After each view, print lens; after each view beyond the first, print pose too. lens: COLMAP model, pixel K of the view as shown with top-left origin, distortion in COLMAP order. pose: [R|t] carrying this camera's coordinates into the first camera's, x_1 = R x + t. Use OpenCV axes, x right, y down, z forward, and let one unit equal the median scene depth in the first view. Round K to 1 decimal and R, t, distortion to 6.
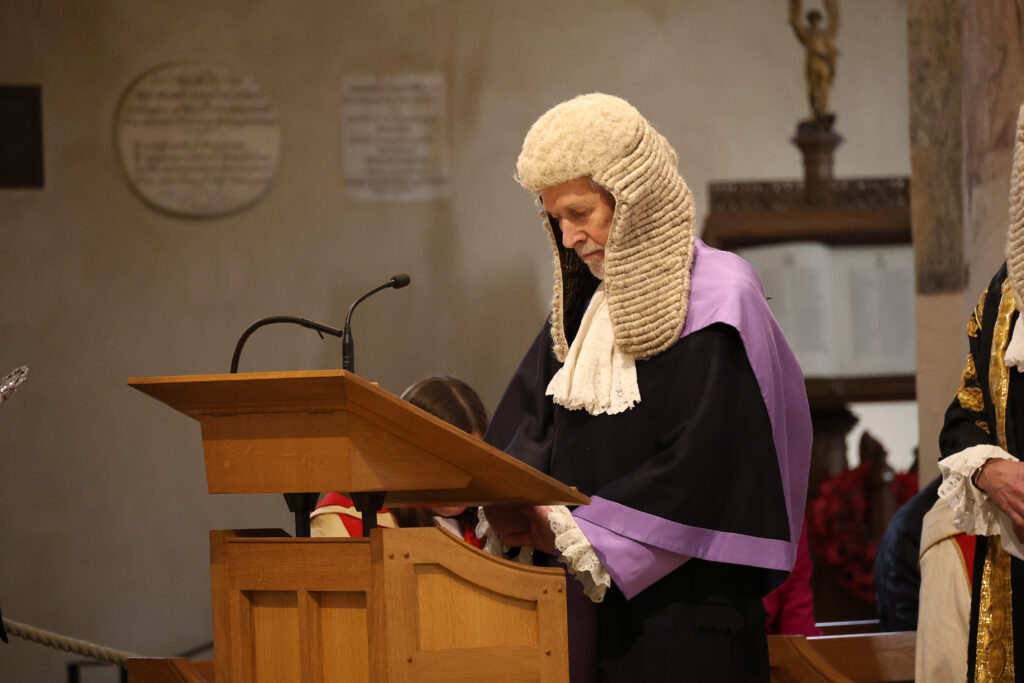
lens RADIAL K [[7192.6, 0, 553.1], [0, 7192.6, 315.4], [0, 0, 1]] dist [-1.923059, 0.000000]
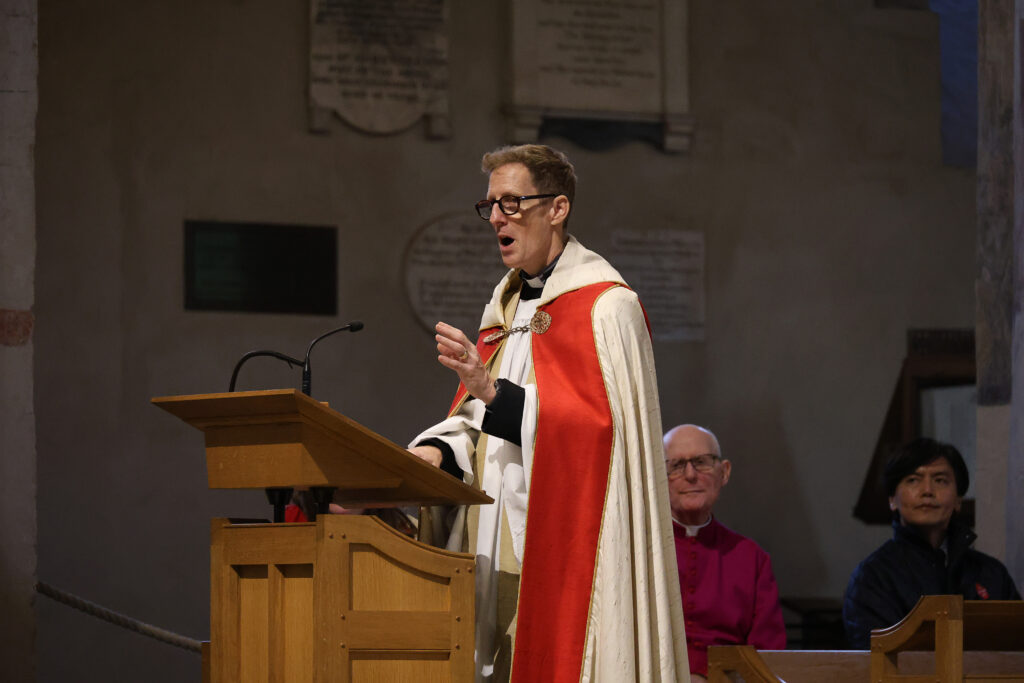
lens RADIAL K [[7192.6, 0, 514.0], [0, 7192.6, 344.1], [0, 0, 1]] dist [-1.923059, 0.000000]
pose [[0.994067, 0.030109, -0.104521, 0.108745], [-0.033281, 0.999033, -0.028735, 0.026445], [0.103555, 0.032043, 0.994107, -0.212720]]
